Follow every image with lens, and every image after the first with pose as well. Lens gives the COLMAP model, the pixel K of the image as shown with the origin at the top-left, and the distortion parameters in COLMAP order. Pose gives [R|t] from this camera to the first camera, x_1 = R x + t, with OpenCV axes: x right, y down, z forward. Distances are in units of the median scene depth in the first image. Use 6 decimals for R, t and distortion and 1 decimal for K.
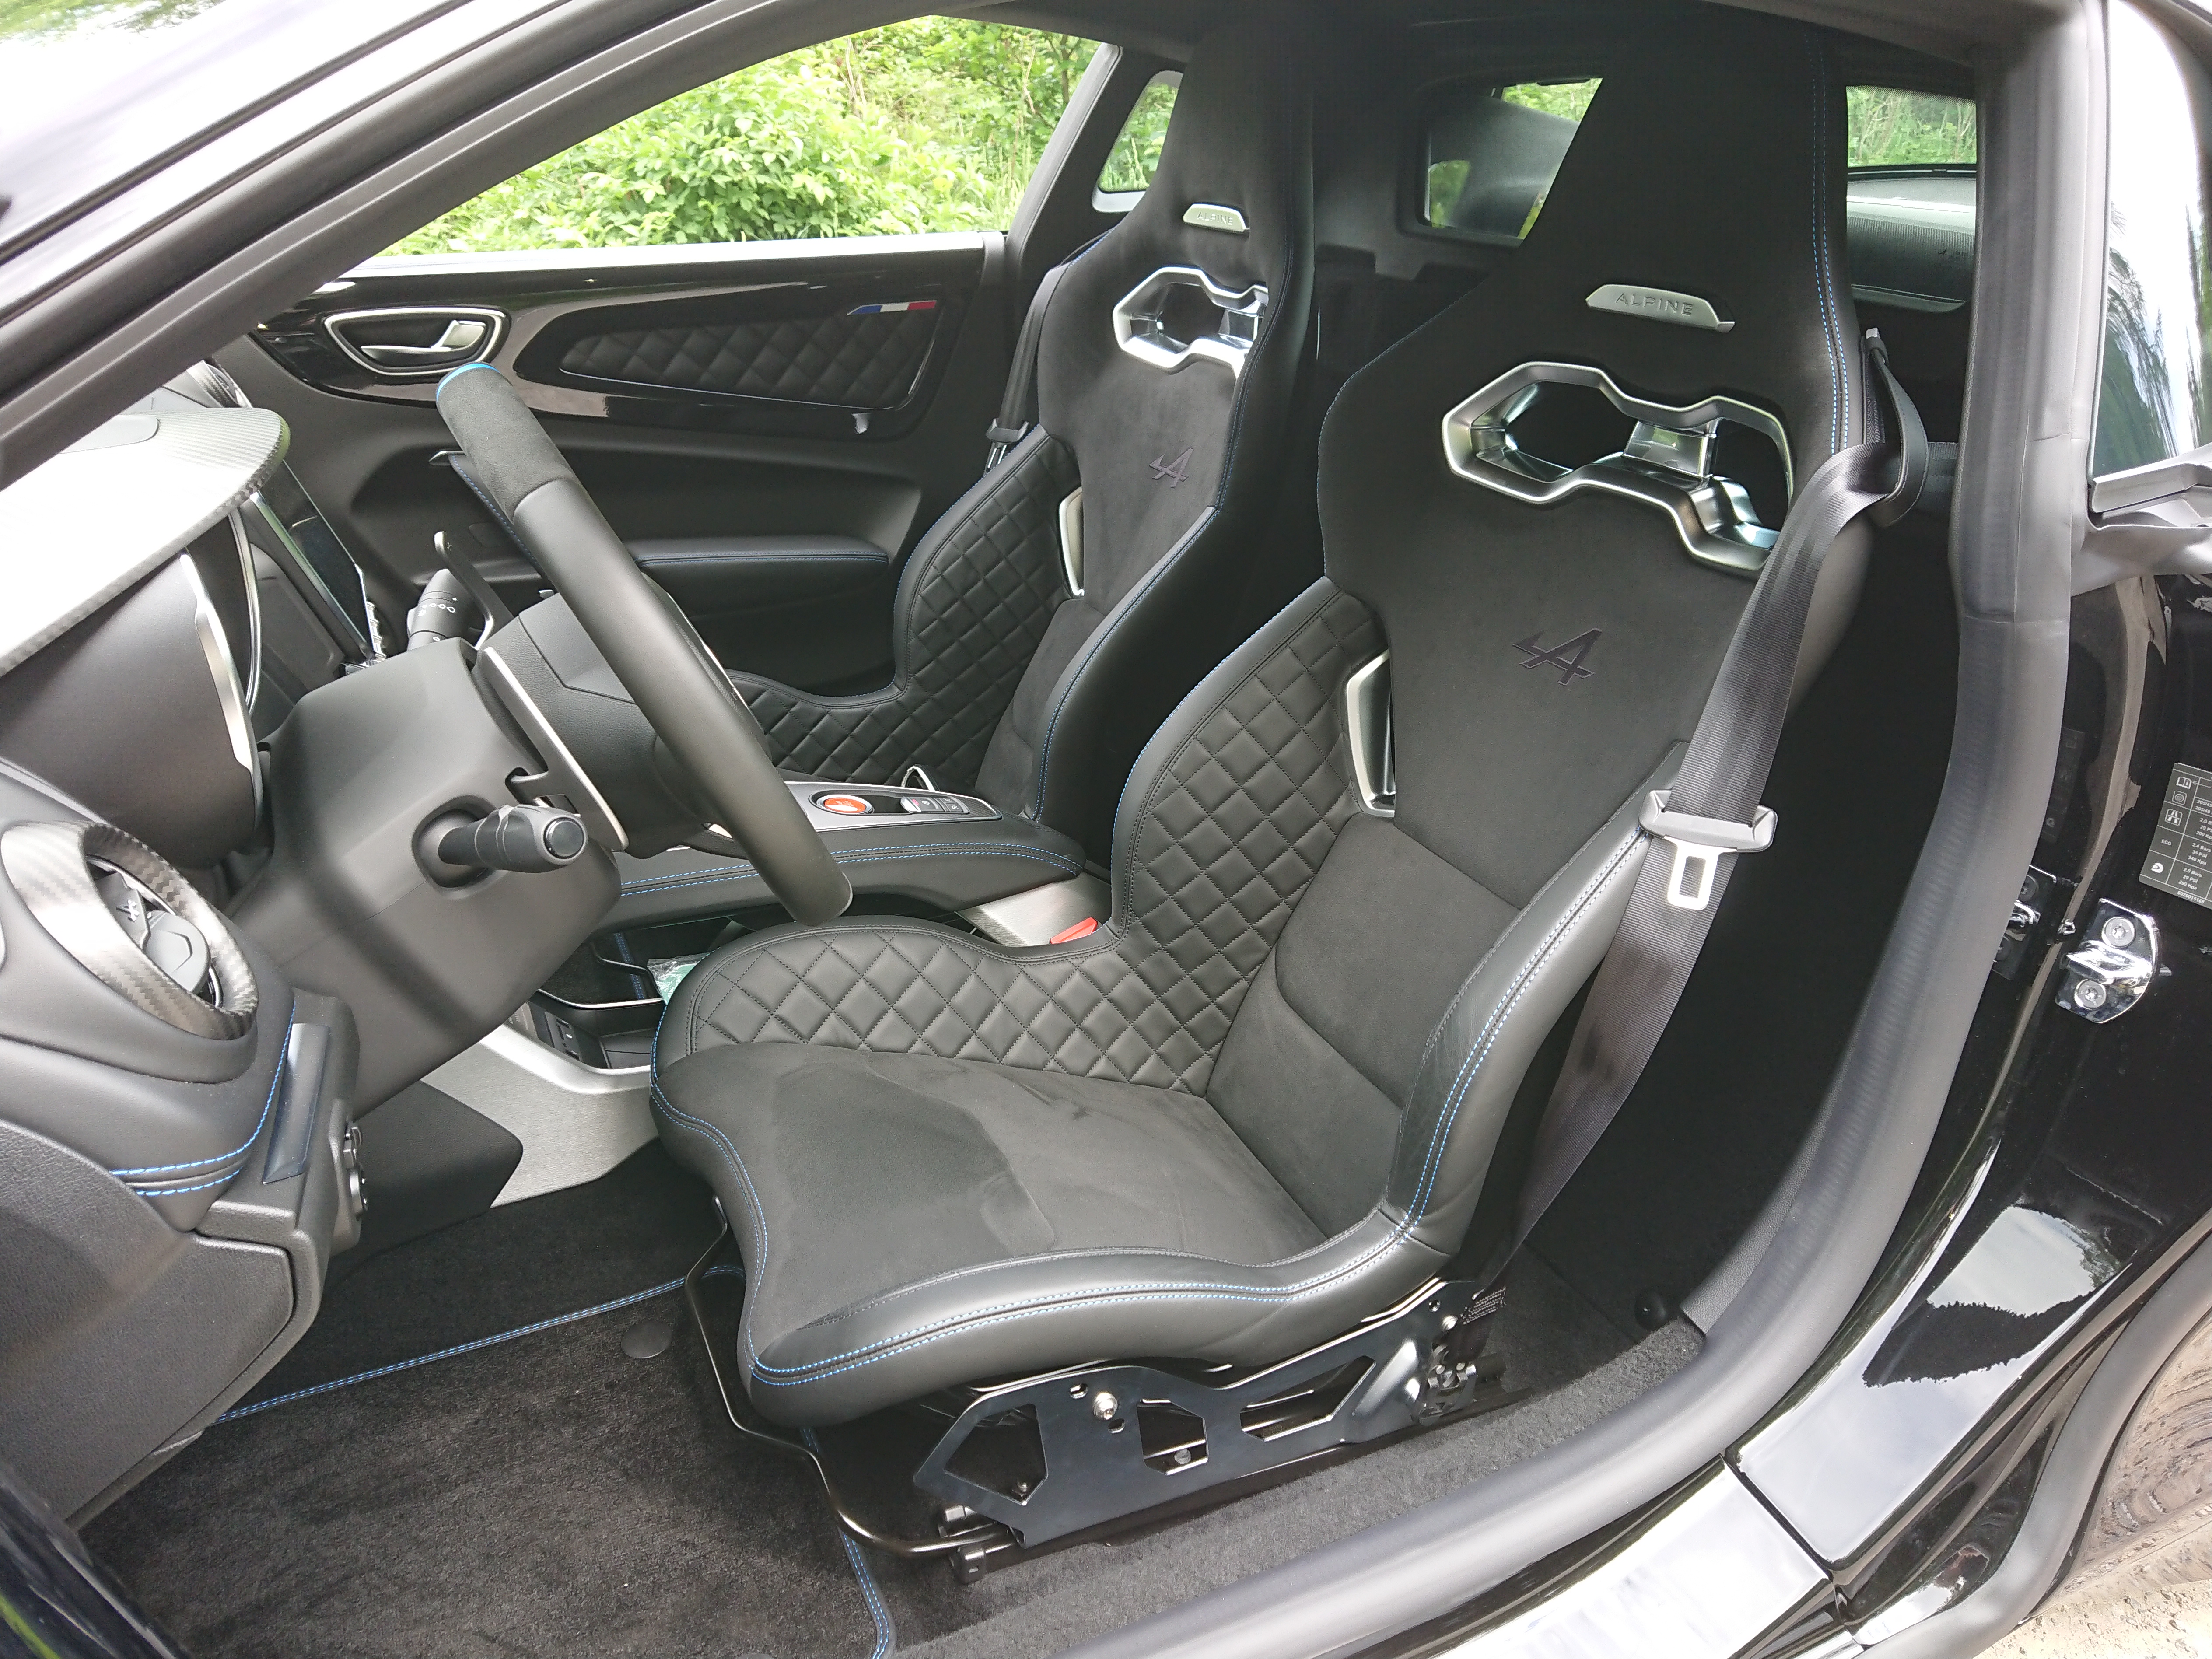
lens RADIAL K [[1554.7, 0, 1103.7], [0, 1554.7, 826.8], [0, 0, 1]] dist [0.219565, -0.376207]
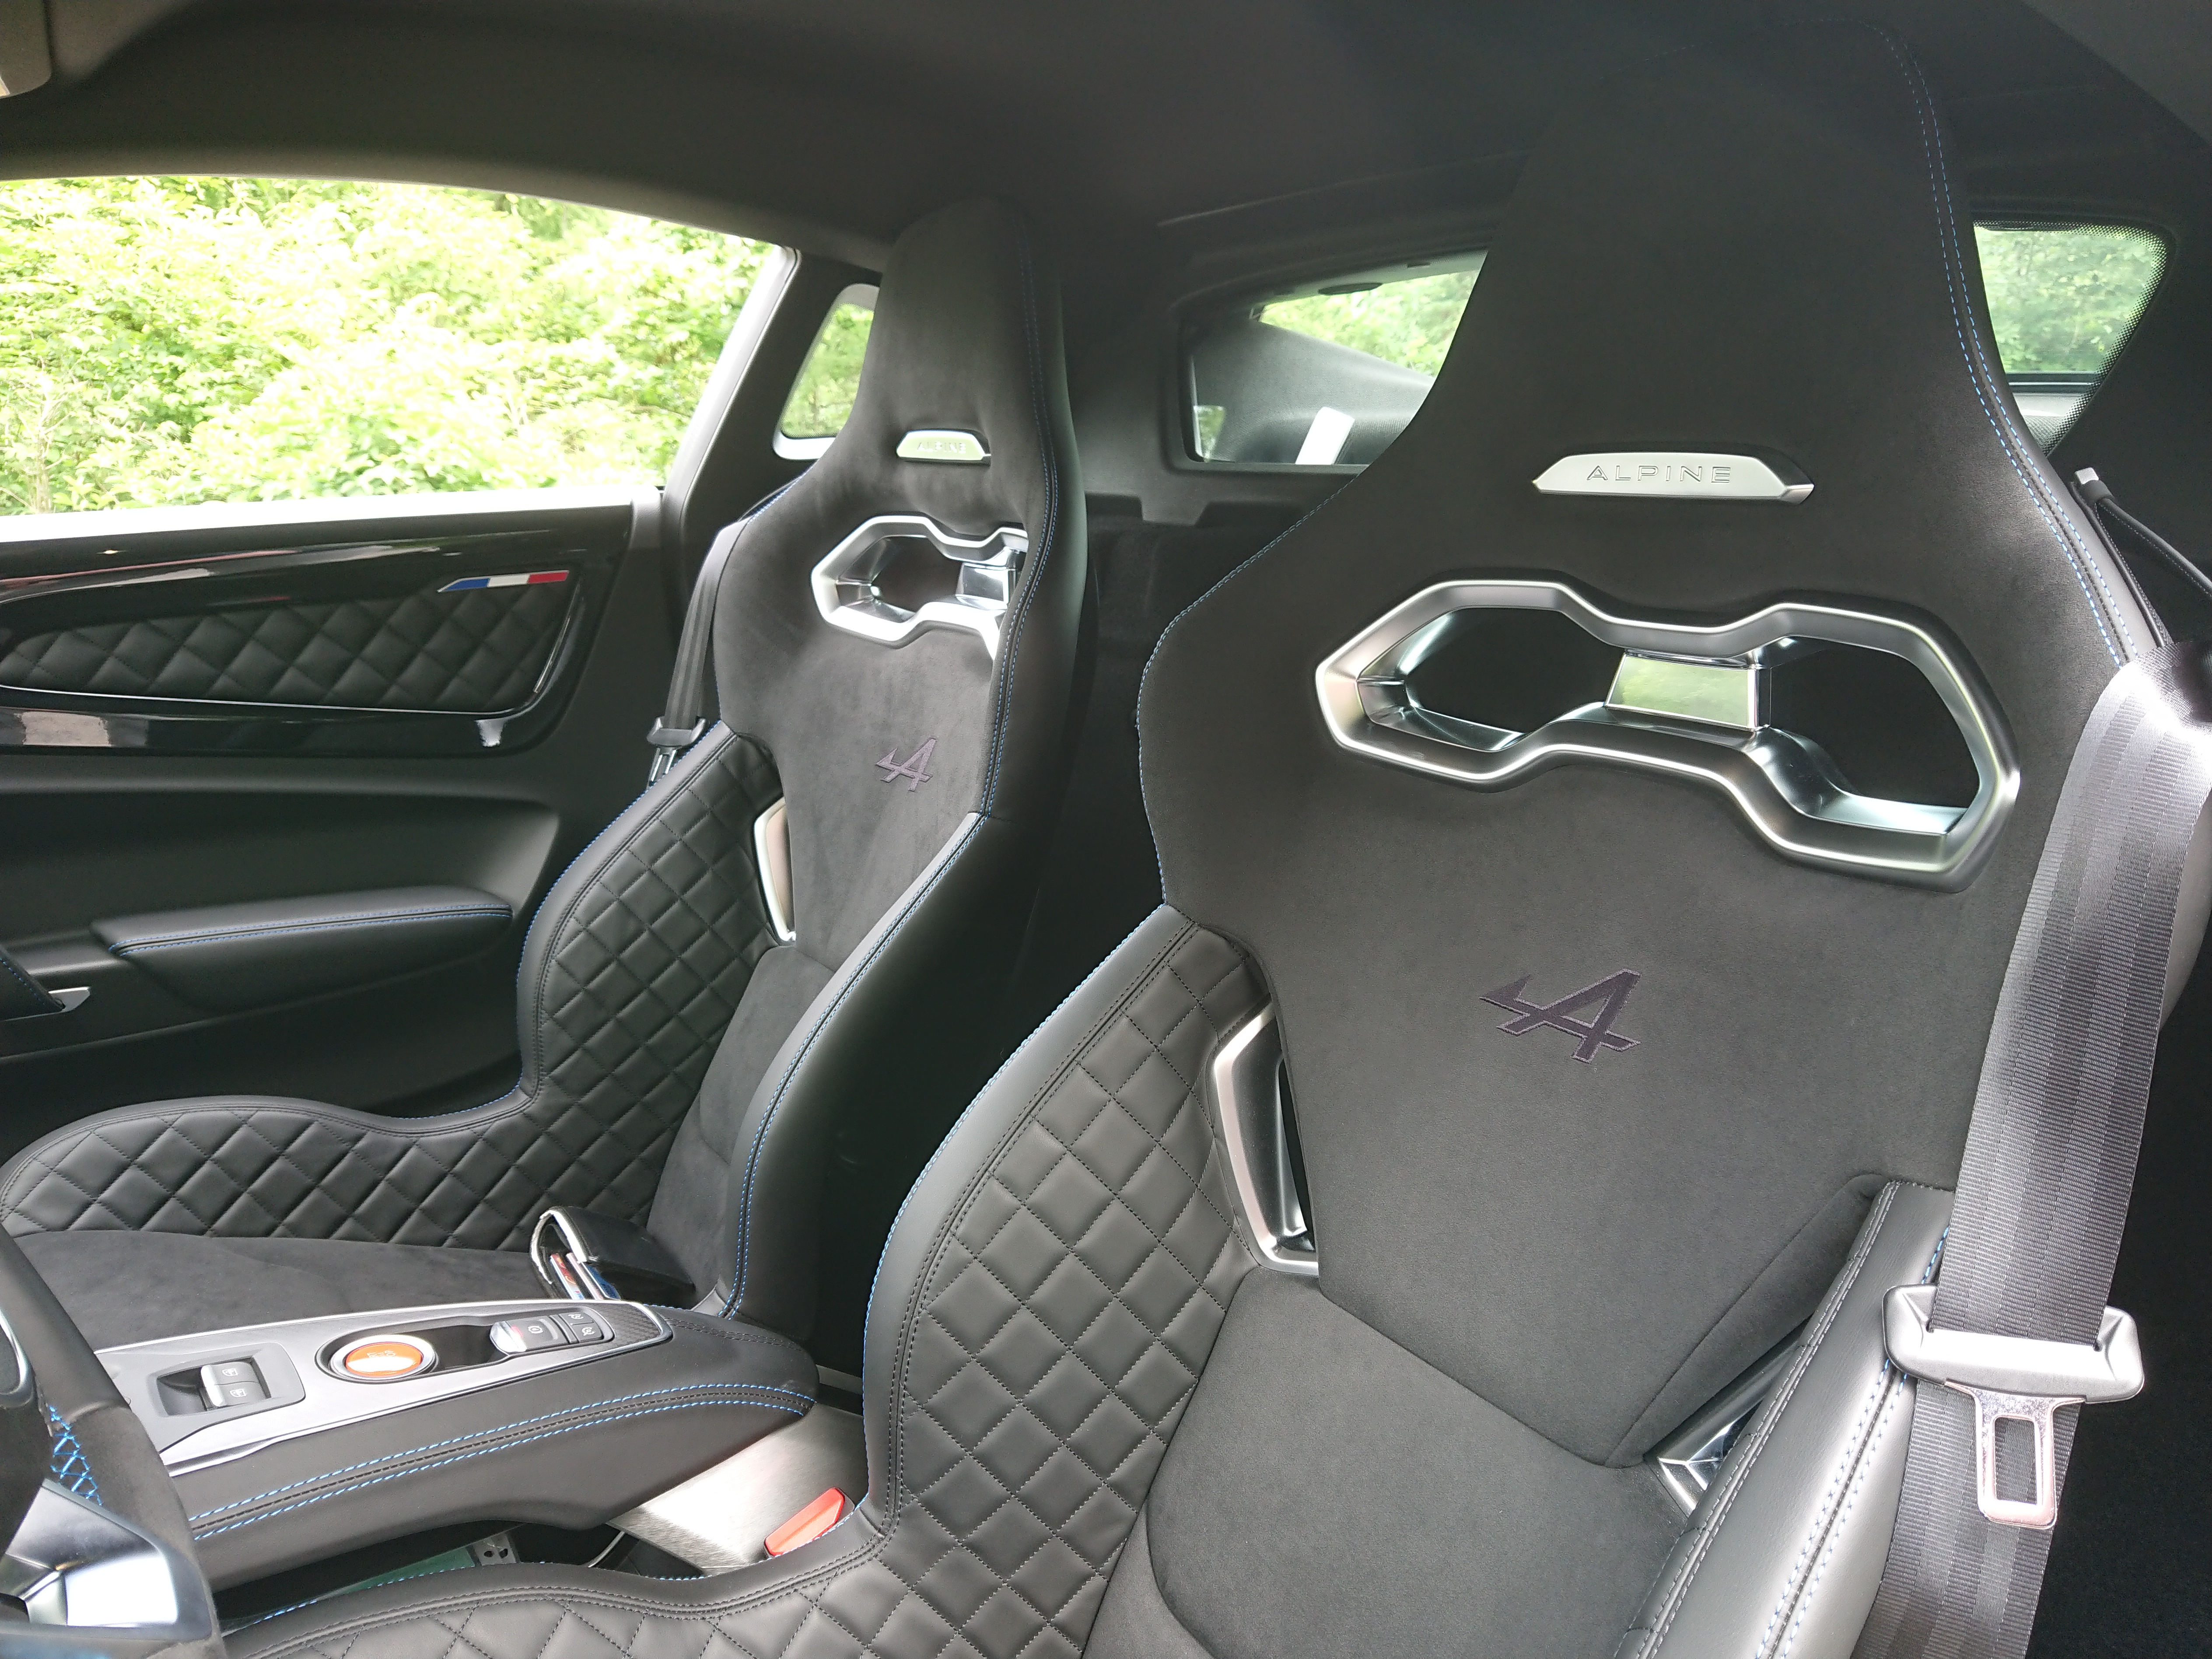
lens RADIAL K [[1554.7, 0, 1103.7], [0, 1554.7, 826.8], [0, 0, 1]] dist [0.219565, -0.376207]
pose [[0.981267, -0.061811, 0.182468, -0.002112], [0.095463, 0.978682, -0.181847, -0.060394], [-0.167338, 0.195860, 0.966249, 0.293141]]
